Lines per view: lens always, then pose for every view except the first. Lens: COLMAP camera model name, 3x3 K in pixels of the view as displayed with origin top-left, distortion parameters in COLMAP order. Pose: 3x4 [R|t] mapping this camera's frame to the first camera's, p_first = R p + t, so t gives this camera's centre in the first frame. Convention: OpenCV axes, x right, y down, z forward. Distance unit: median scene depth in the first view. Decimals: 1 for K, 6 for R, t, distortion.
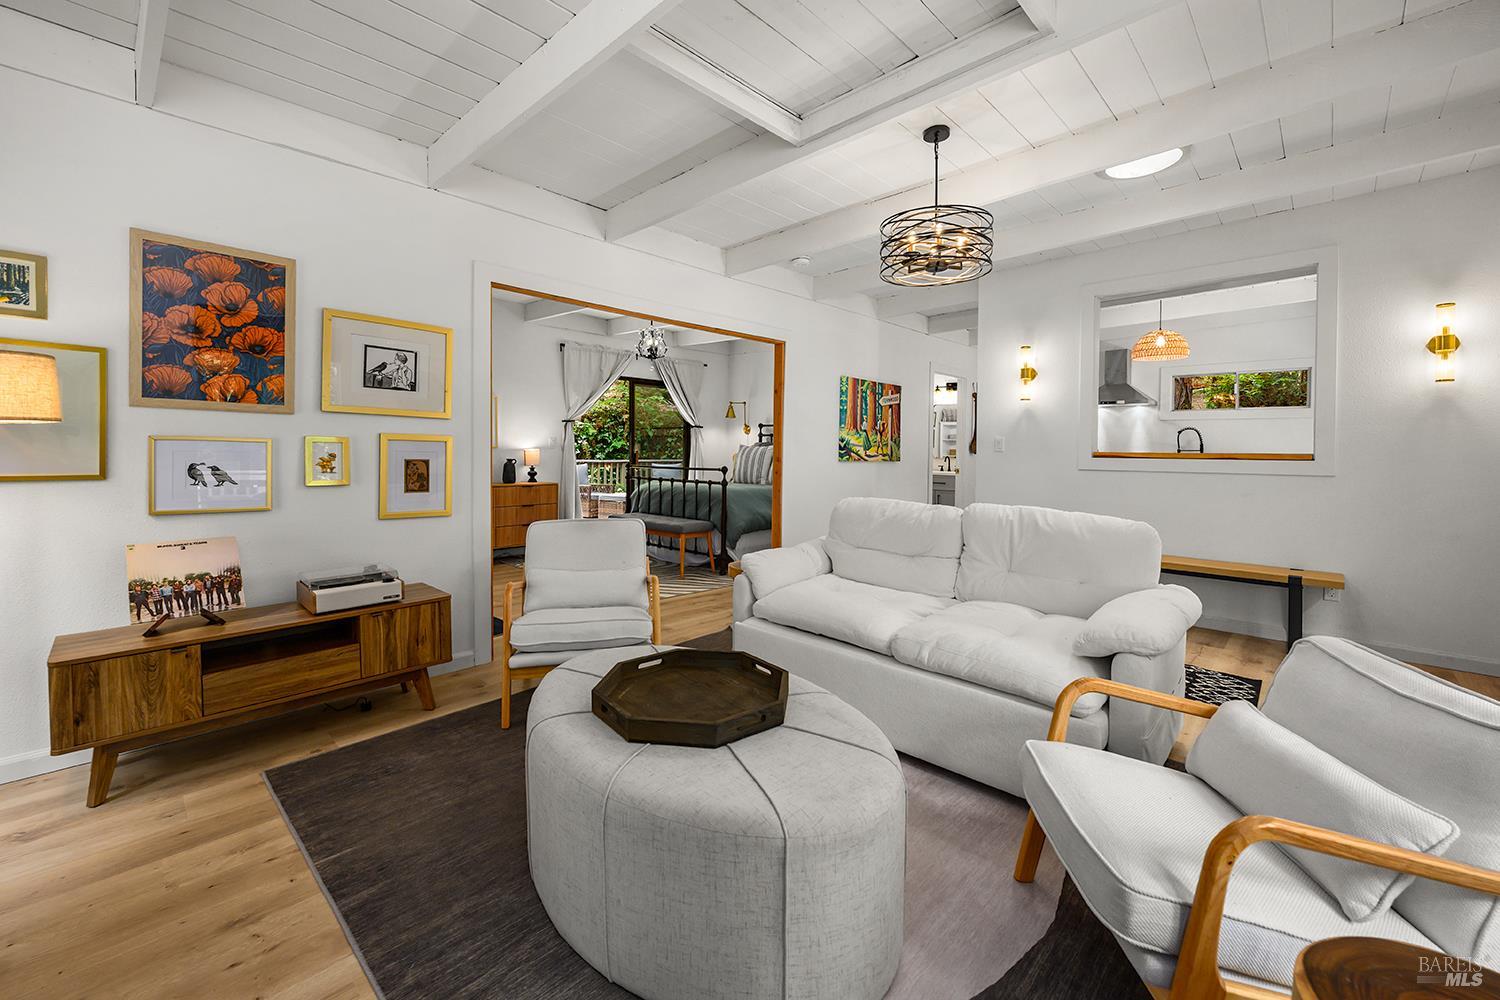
lens RADIAL K [[610.7, 0, 741.2], [0, 610.7, 465.5], [0, 0, 1]] dist [-0.009207, -0.000285]
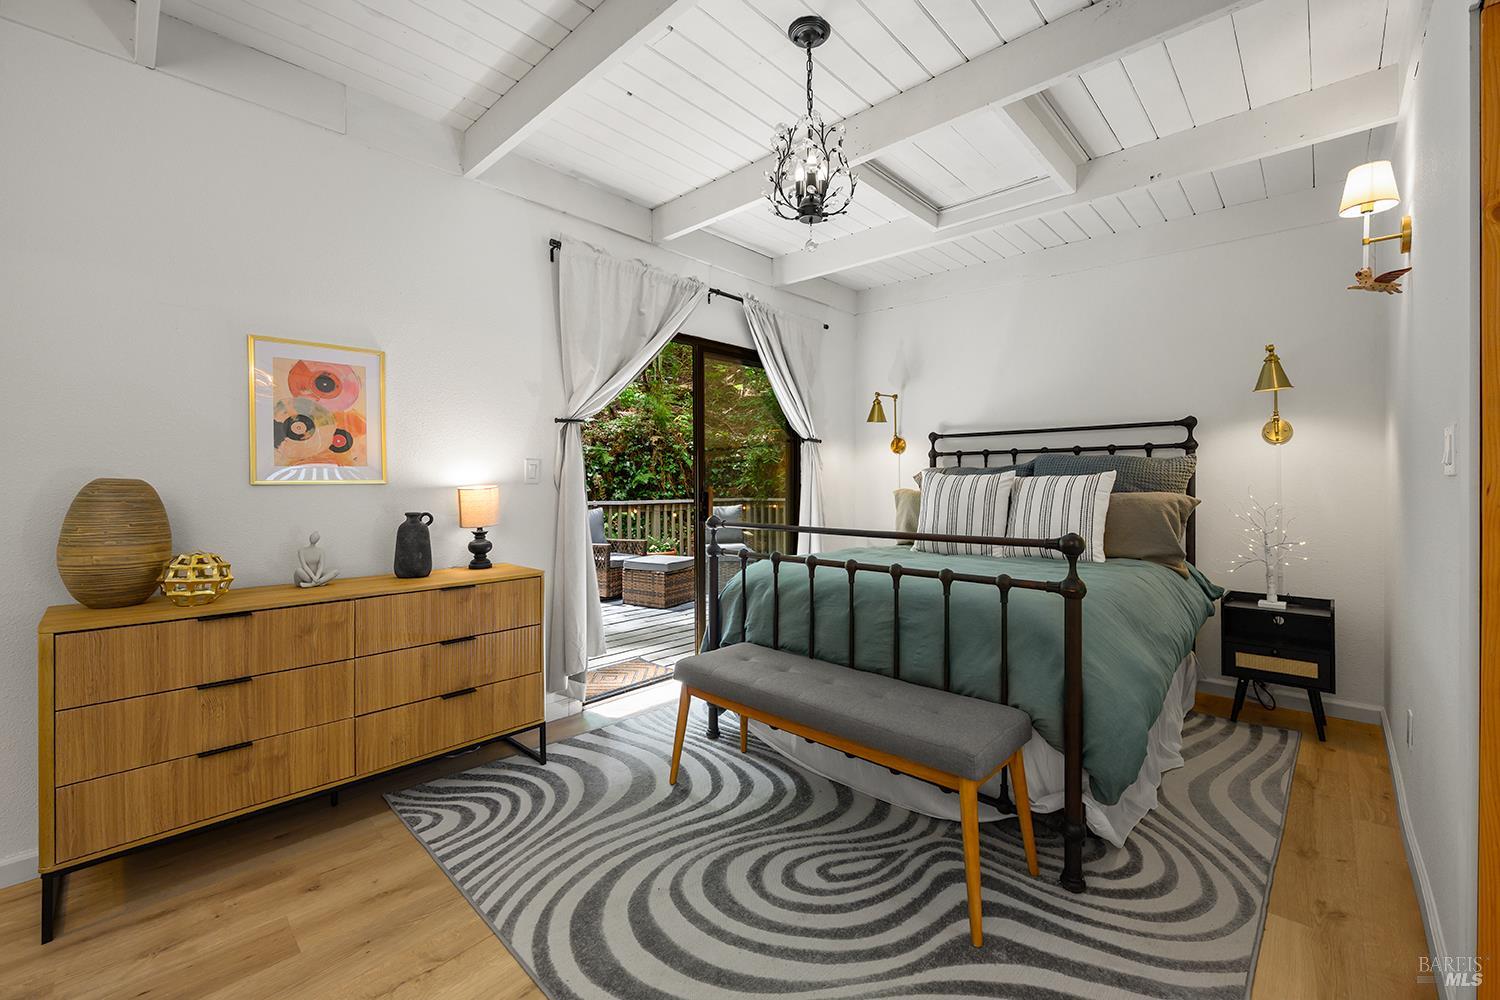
lens RADIAL K [[610.7, 0, 742.2], [0, 610.7, 494.5], [0, 0, 1]] dist [-0.009207, -0.000285]
pose [[0.999895, -0.011442, -0.008946, -0.107944], [0.011360, 0.999894, -0.009137, -0.010082], [0.009049, 0.009034, 0.999918, 0.388823]]
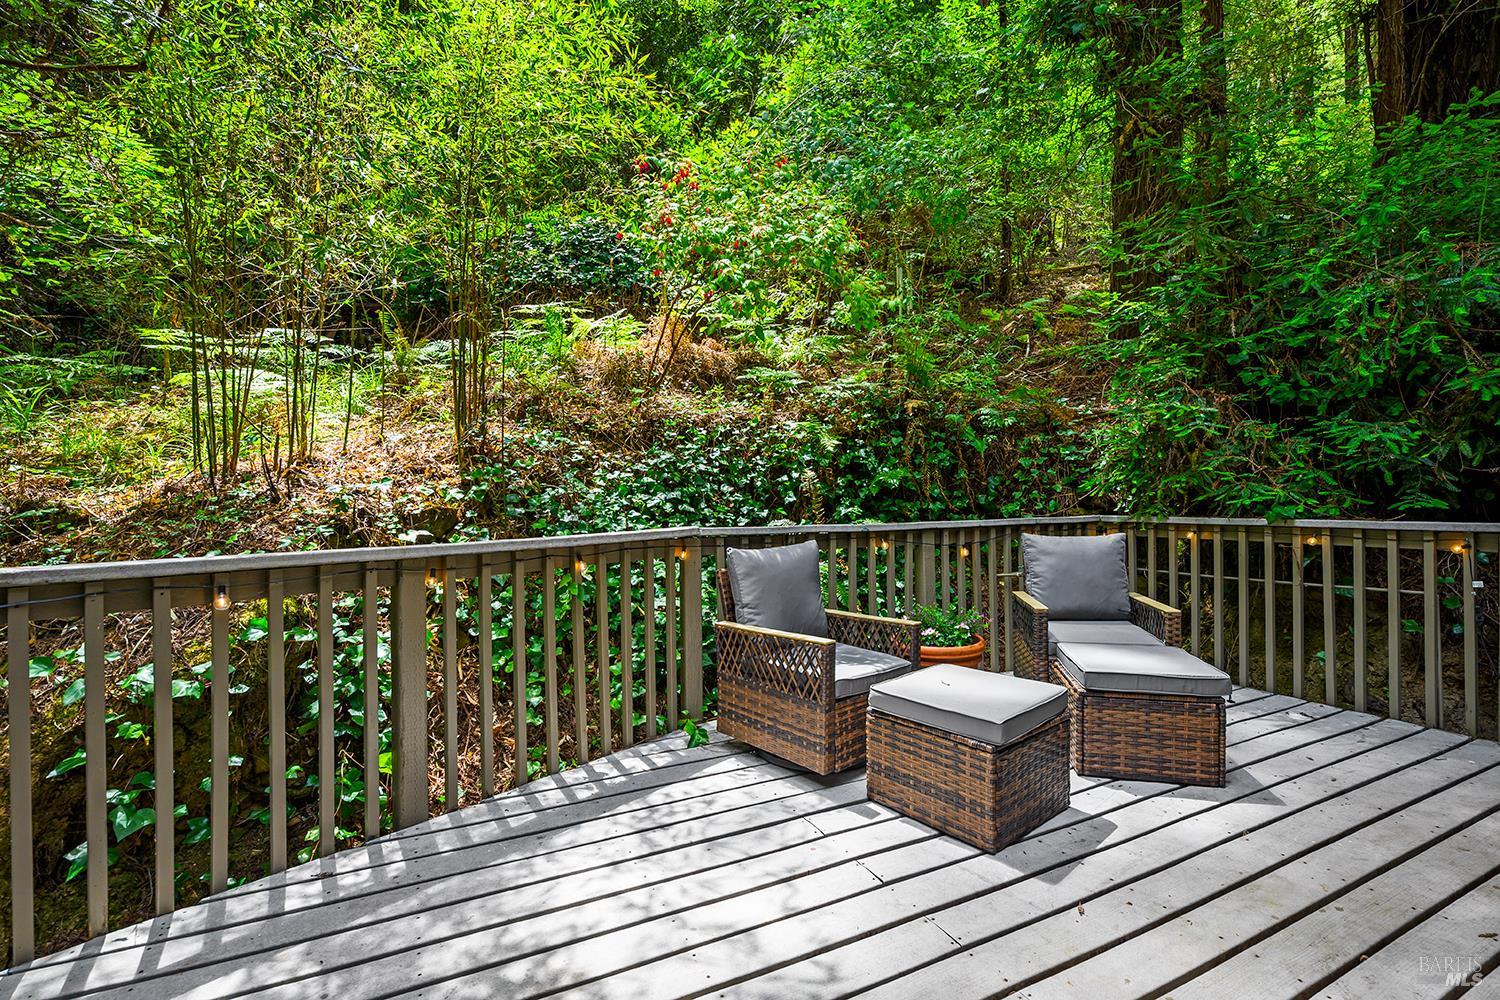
lens RADIAL K [[692.6, 0, 755.7], [0, 692.6, 495.1], [0, 0, 1]] dist [-0.001290, 0.000026]
pose [[0.946982, -0.015403, -0.320916, -0.187147], [0.009285, 0.999745, -0.020588, -0.019713], [0.321151, 0.016517, 0.946884, 0.729798]]
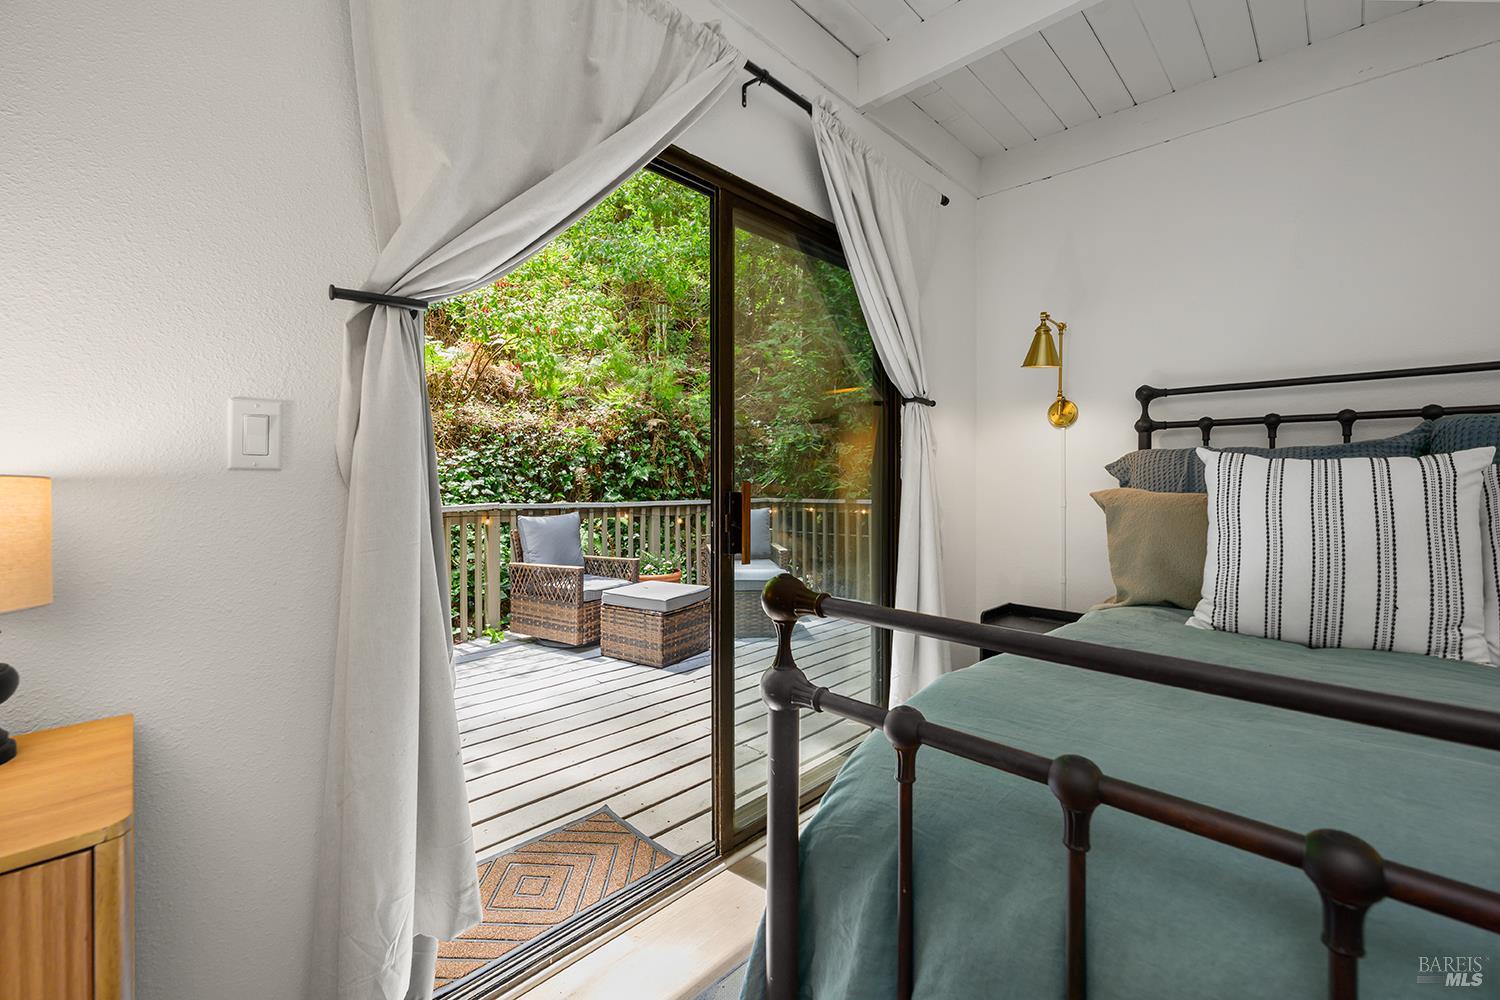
lens RADIAL K [[610.7, 0, 742.2], [0, 610.7, 489.1], [0, 0, 1]] dist [-0.009207, -0.000285]
pose [[0.999719, -0.006409, -0.022818, -0.128134], [0.006091, 0.999883, -0.014022, -0.014179], [0.022905, 0.013879, 0.999641, 0.585526]]
